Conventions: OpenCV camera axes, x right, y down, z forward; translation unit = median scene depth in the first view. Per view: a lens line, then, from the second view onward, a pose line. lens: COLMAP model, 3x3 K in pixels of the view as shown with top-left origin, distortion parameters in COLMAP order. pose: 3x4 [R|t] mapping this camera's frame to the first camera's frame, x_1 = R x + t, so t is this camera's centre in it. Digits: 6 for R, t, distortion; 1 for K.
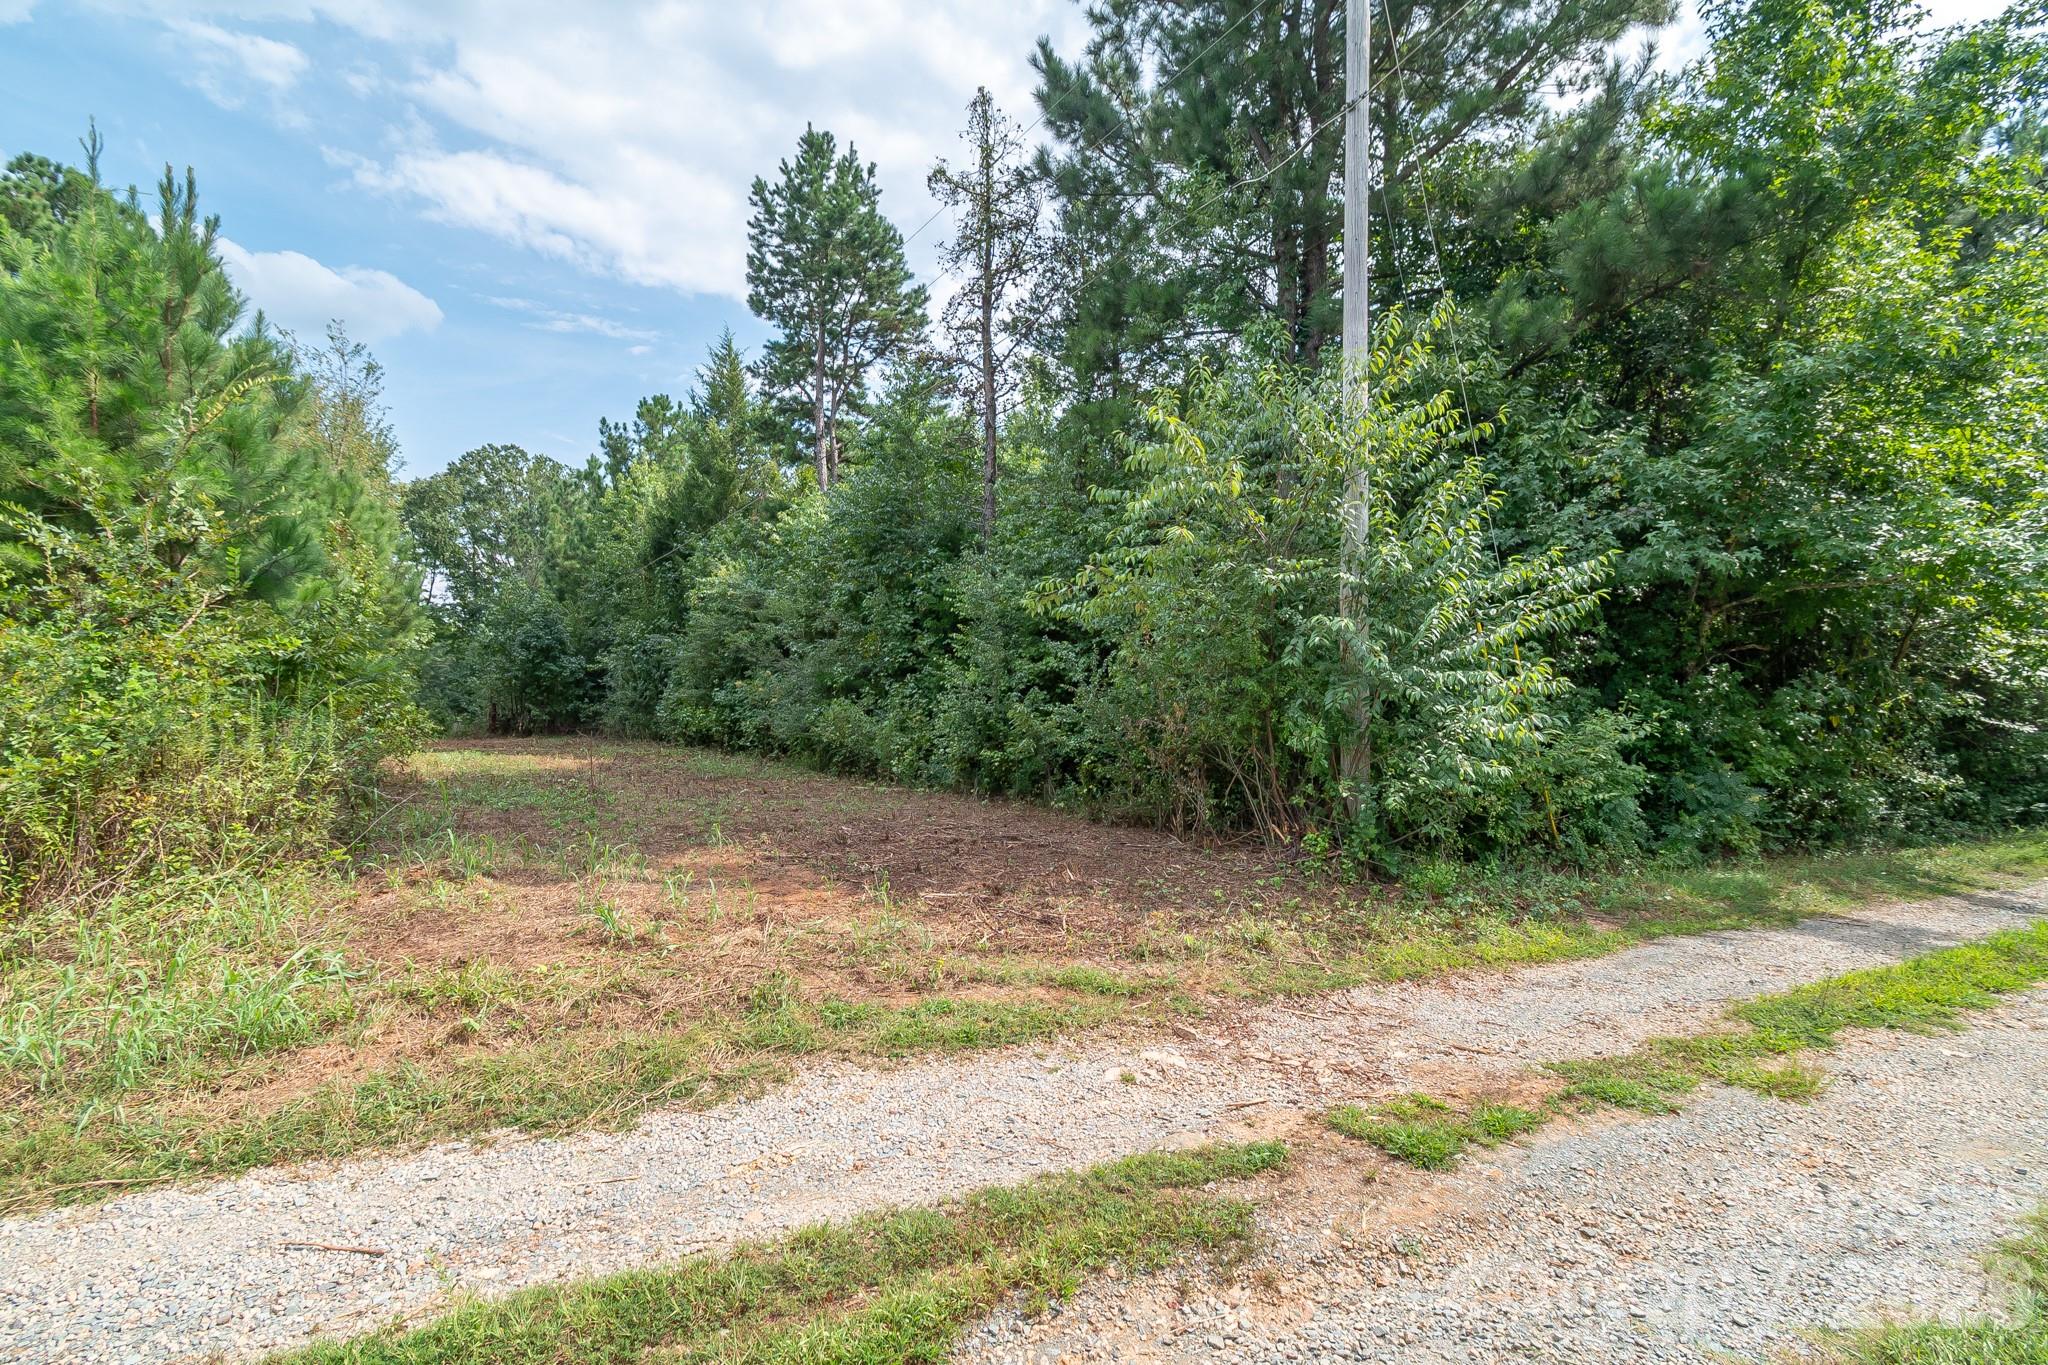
lens RADIAL K [[915.0, 0, 1025.5], [0, 915.0, 677.0], [0, 0, 1]] dist [0.010576, -0.003851]
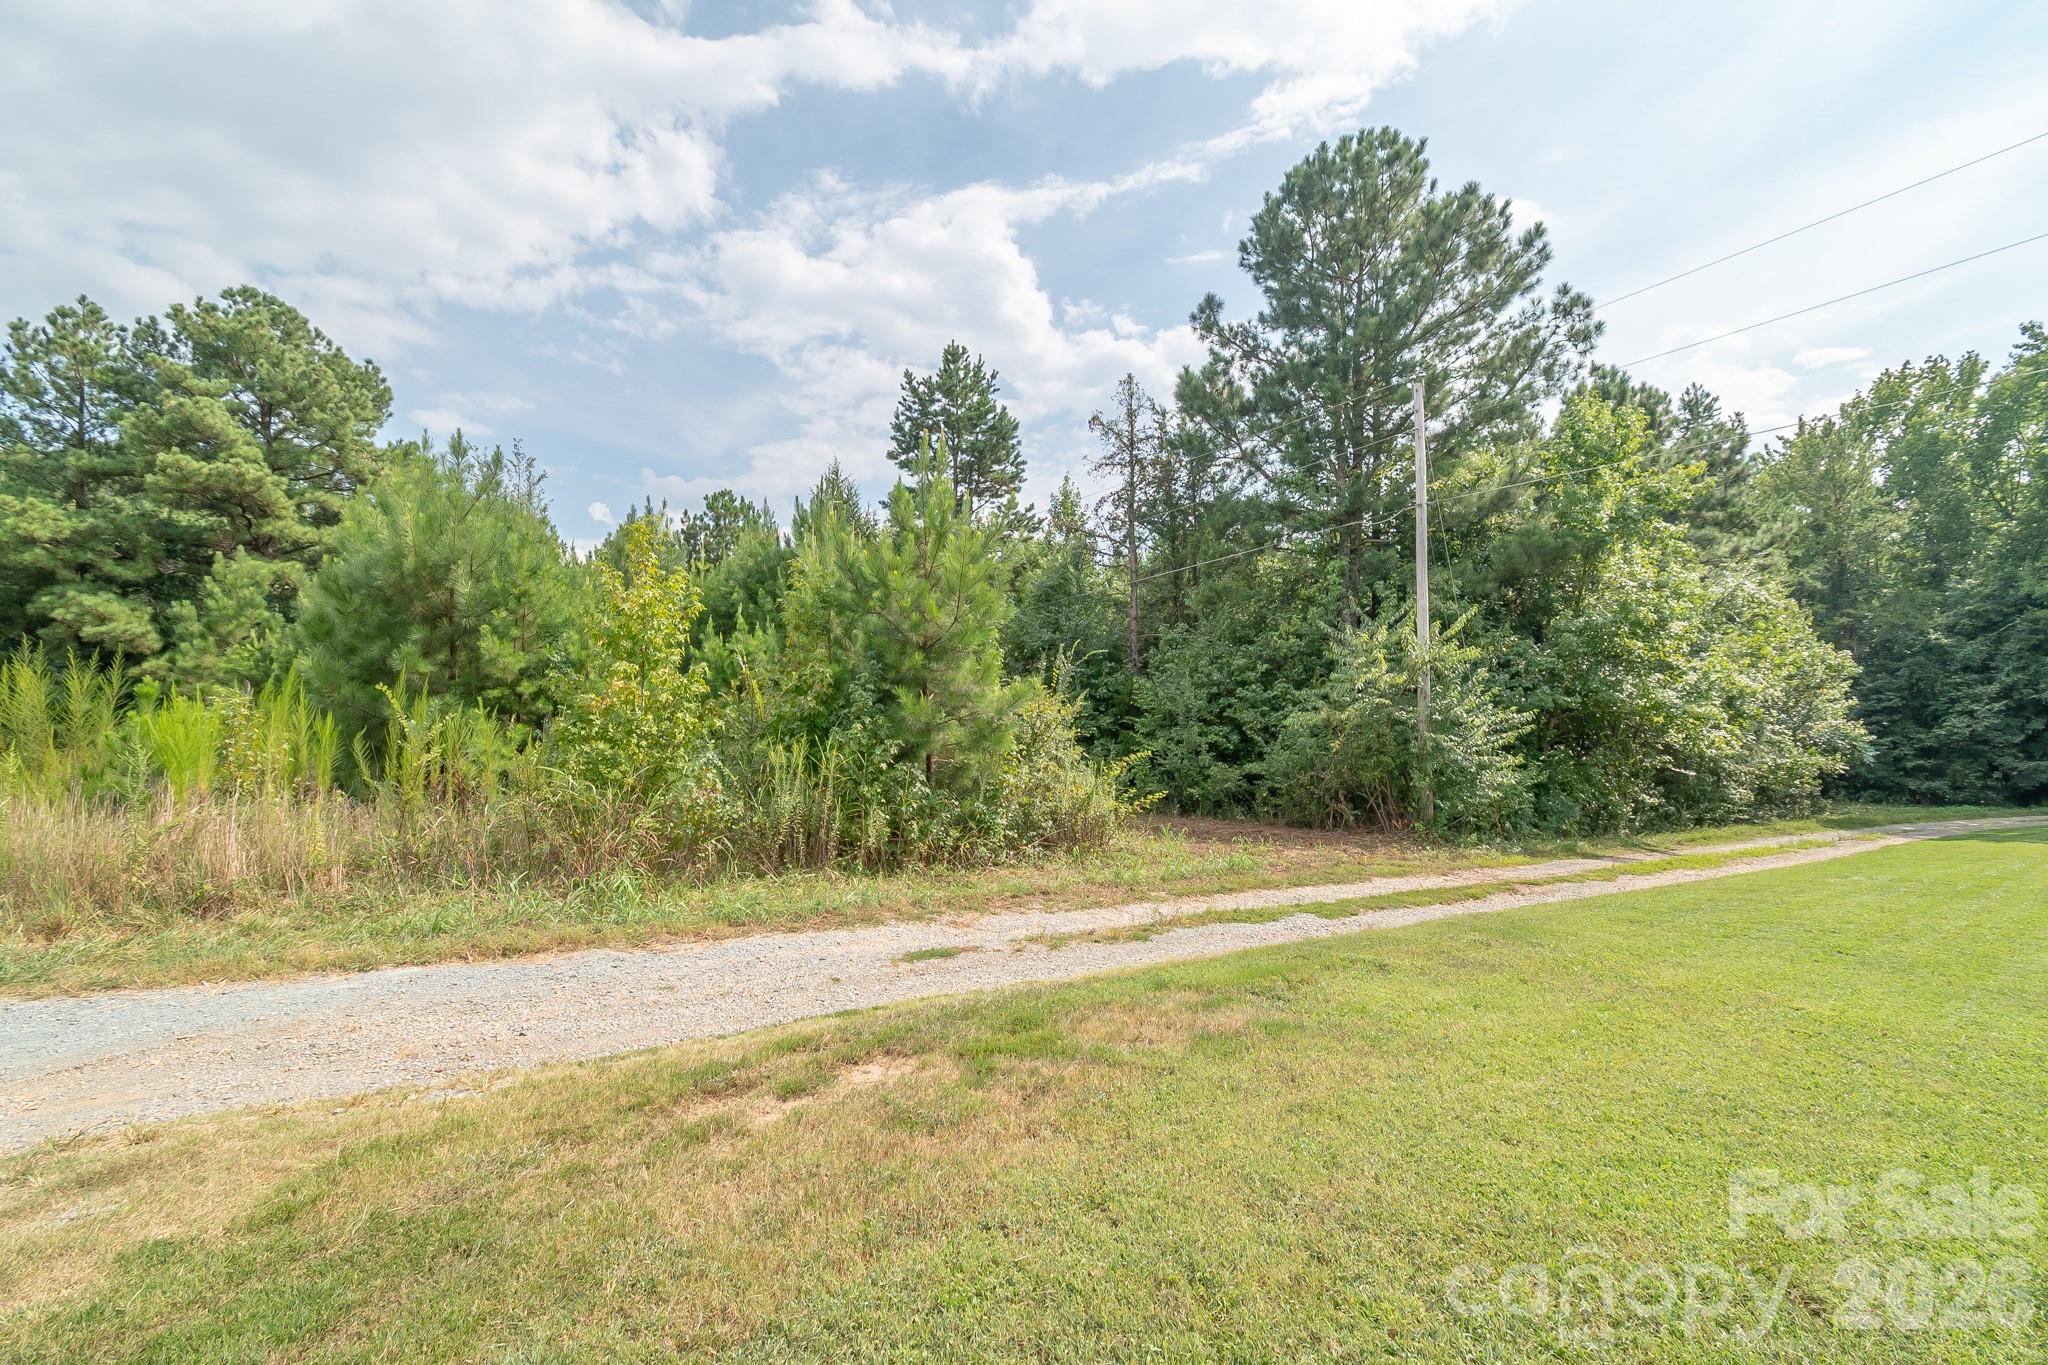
lens RADIAL K [[915.0, 0, 1025.5], [0, 915.0, 677.0], [0, 0, 1]] dist [0.010576, -0.003851]
pose [[0.986228, 0.013707, 0.164823, -0.347039], [-0.007322, 0.999201, -0.039282, -0.033727], [-0.165230, 0.037534, 0.985541, -0.378827]]
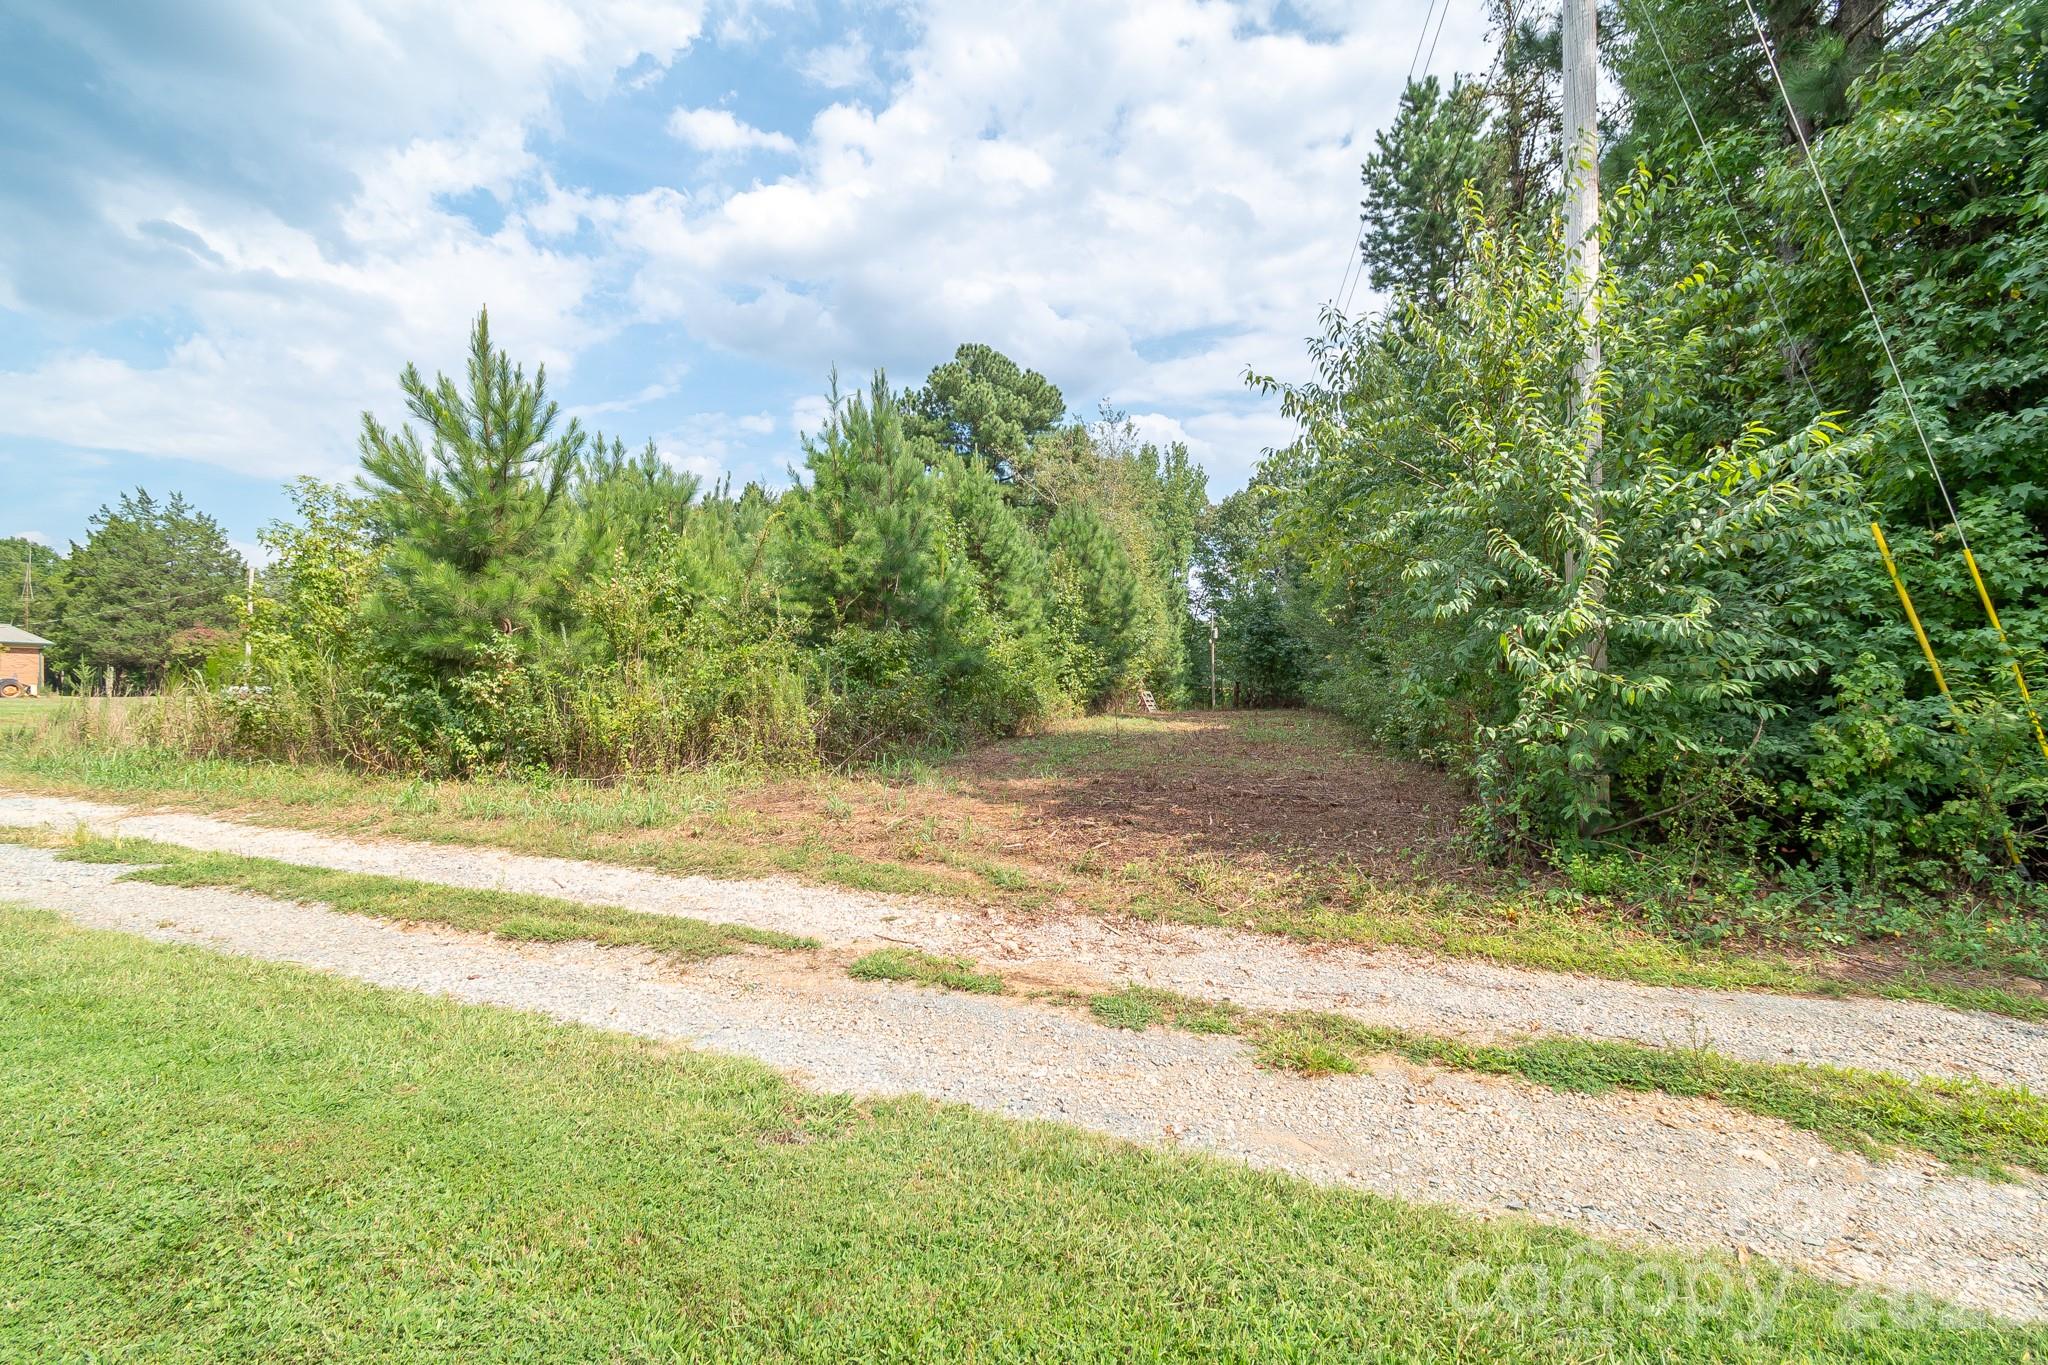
lens RADIAL K [[915.0, 0, 1025.5], [0, 915.0, 677.0], [0, 0, 1]] dist [0.010576, -0.003851]
pose [[0.646775, -0.024406, -0.762290, 0.227693], [0.043210, 0.999055, 0.004676, 0.008054], [0.761456, -0.035962, 0.647219, 0.039226]]
